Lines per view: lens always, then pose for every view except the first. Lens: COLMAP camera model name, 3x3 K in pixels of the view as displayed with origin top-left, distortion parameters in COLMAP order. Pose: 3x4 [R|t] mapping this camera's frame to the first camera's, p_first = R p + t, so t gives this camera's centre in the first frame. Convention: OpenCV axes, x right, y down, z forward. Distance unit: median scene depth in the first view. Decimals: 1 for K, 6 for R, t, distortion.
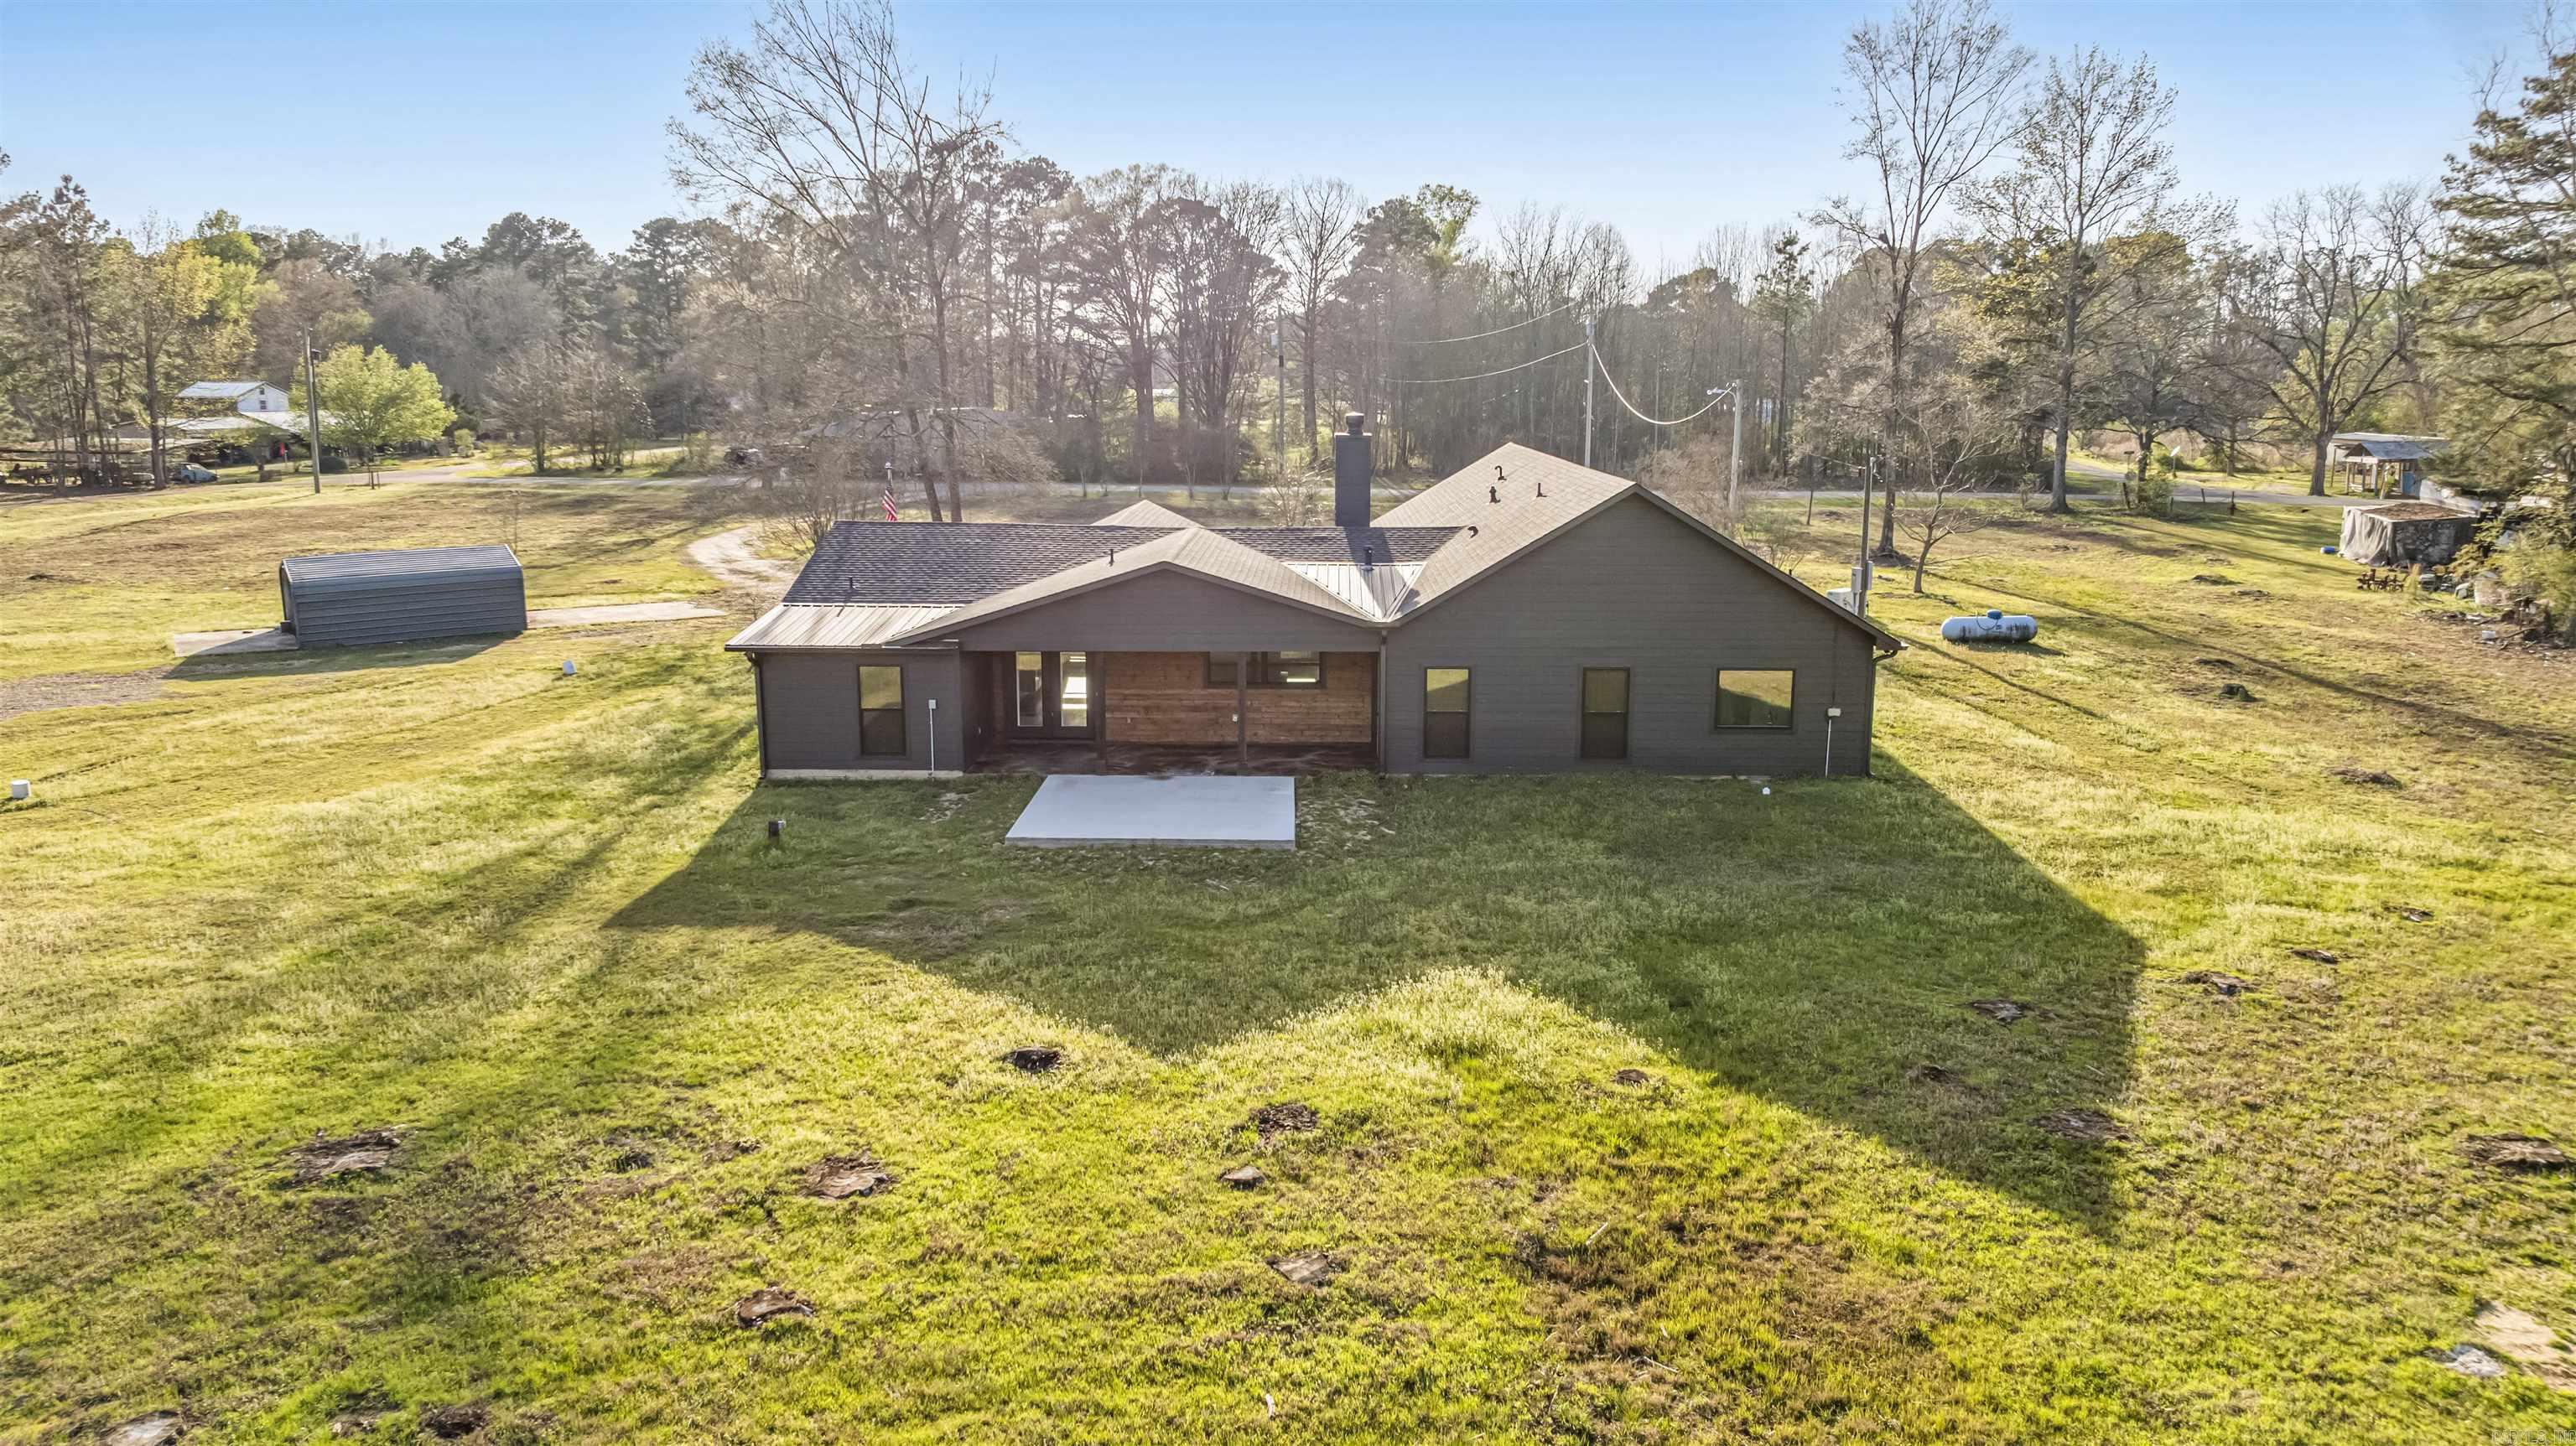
lens RADIAL K [[1796.7, 0, 1293.3], [0, 1796.7, 730.7], [0, 0, 1]] dist [-0.019043, -0.002527]
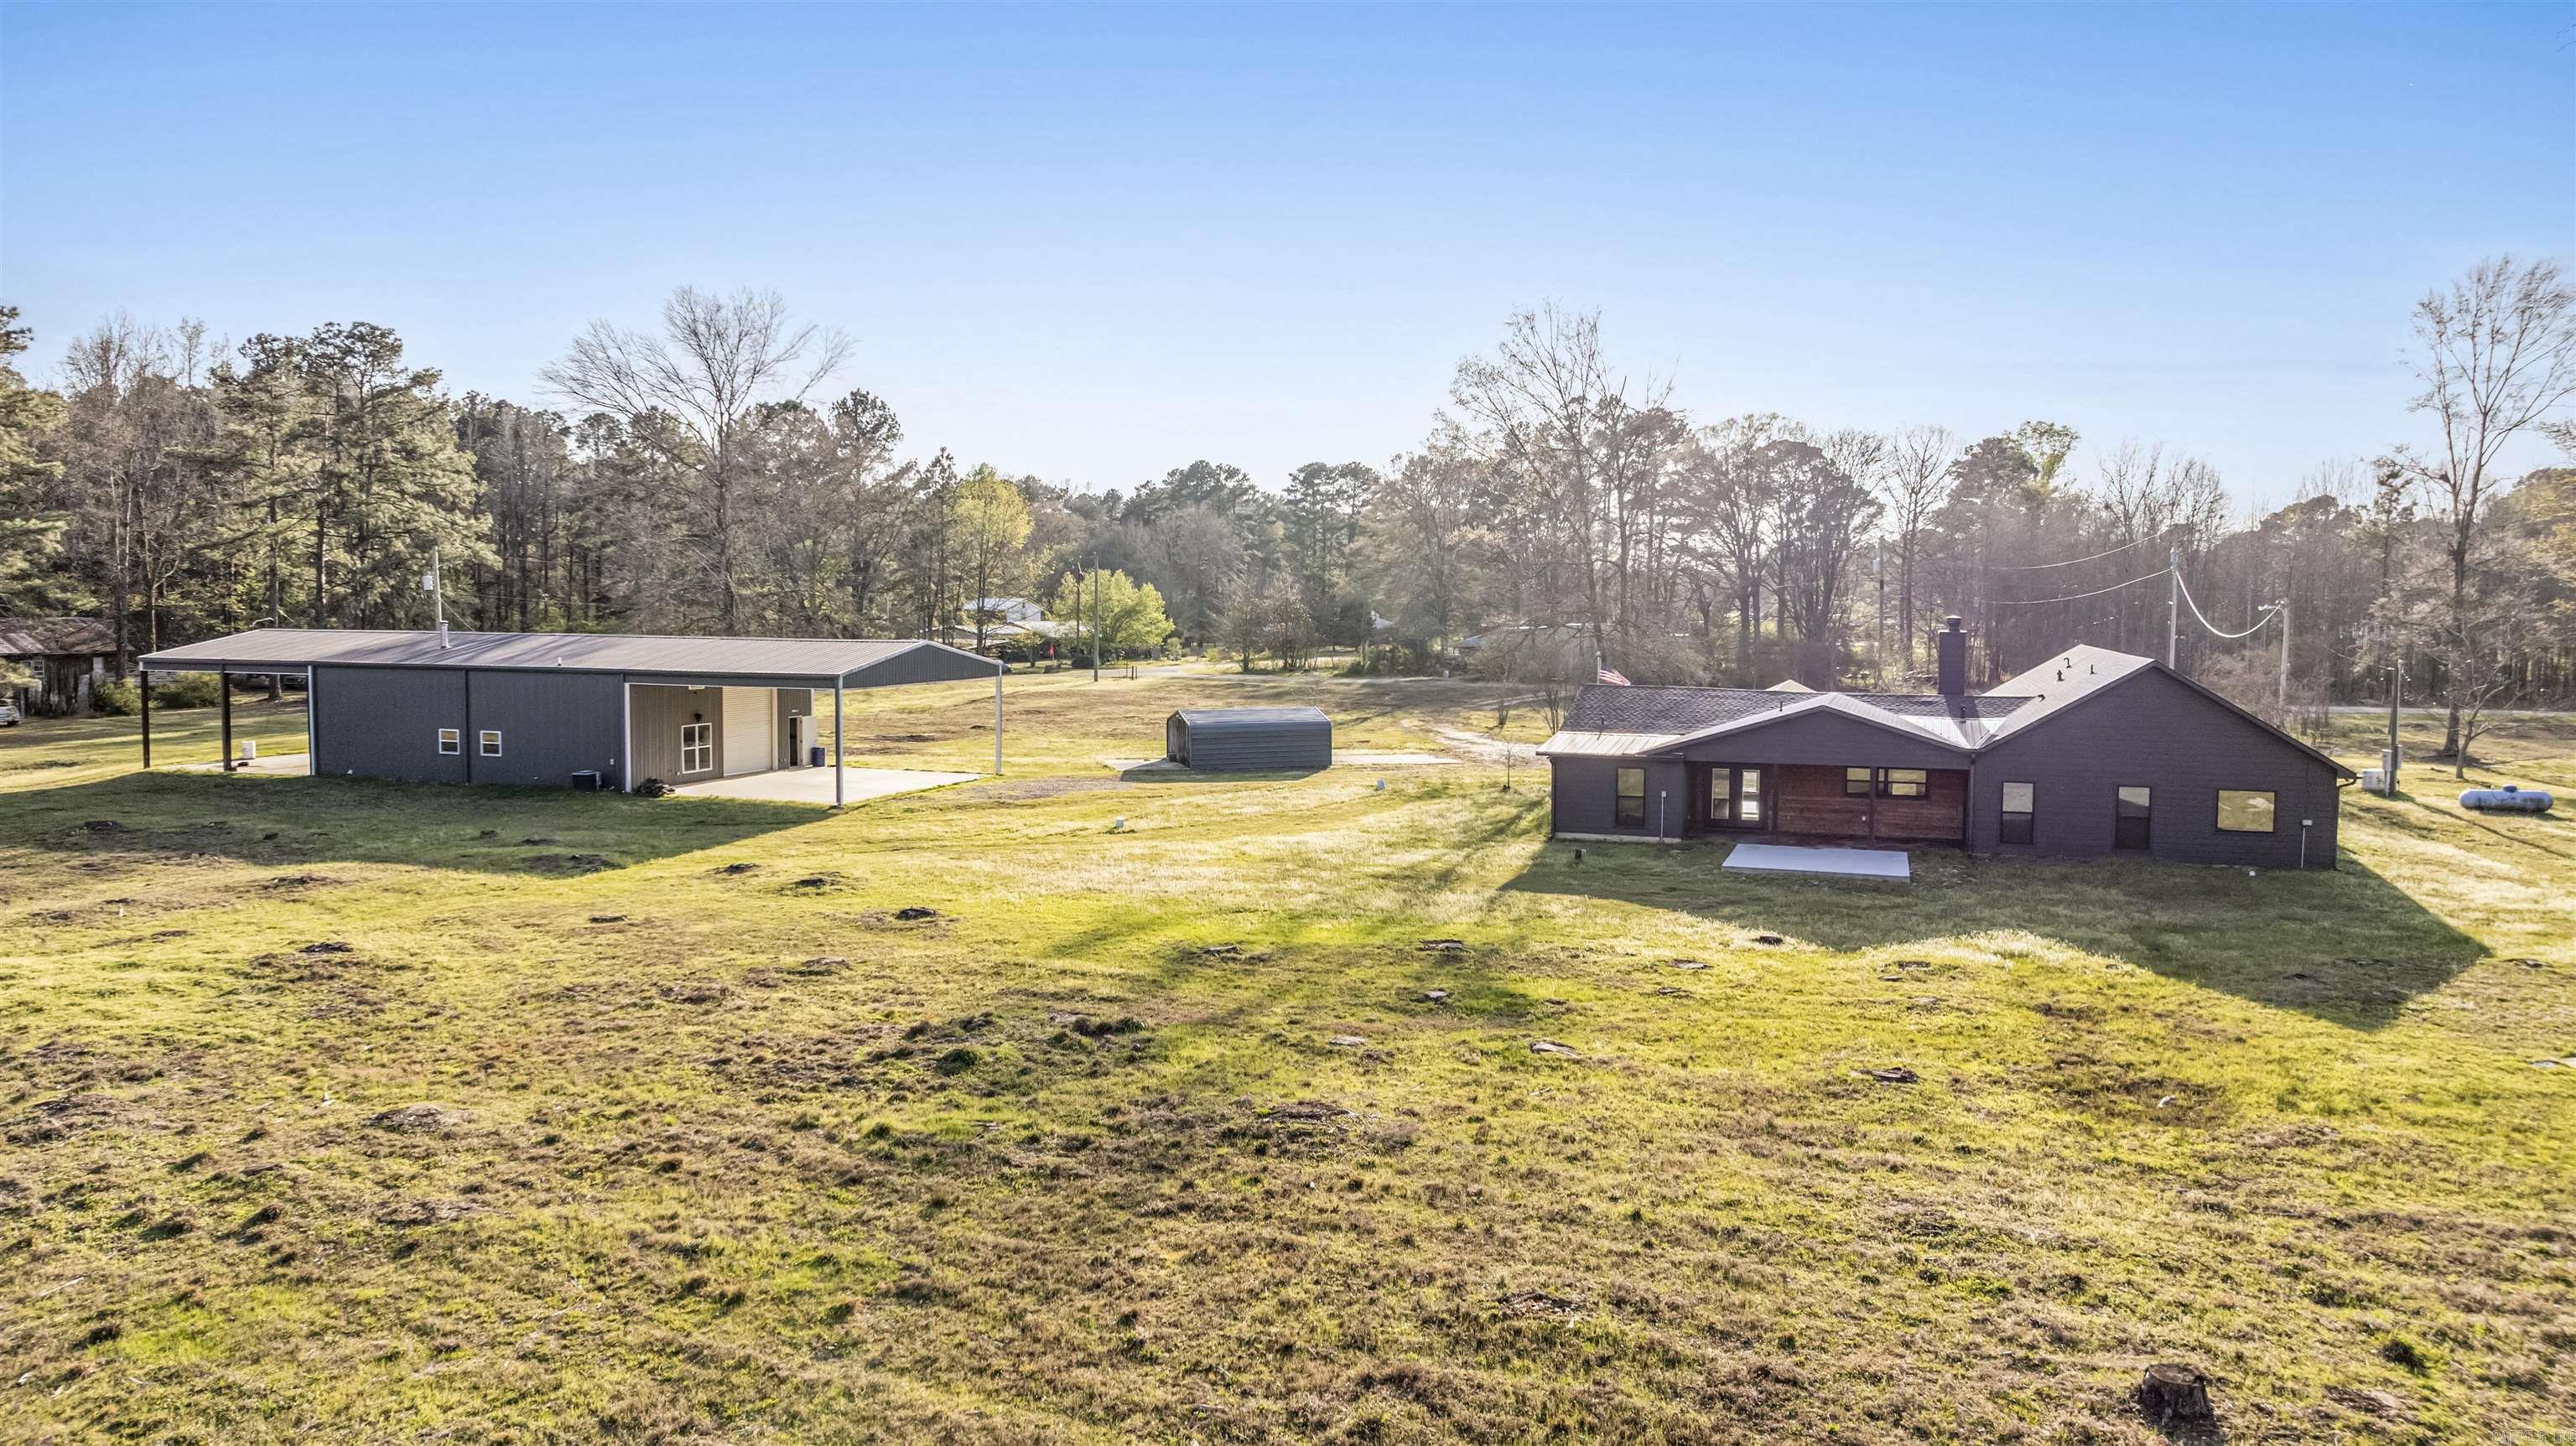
lens RADIAL K [[1796.7, 0, 1293.3], [0, 1796.7, 730.7], [0, 0, 1]] dist [-0.019043, -0.002527]
pose [[0.950570, 0.027126, -0.309325, -0.007165], [-0.065057, 0.991465, -0.112978, 0.034617], [0.303620, 0.127517, 0.944222, -0.157014]]
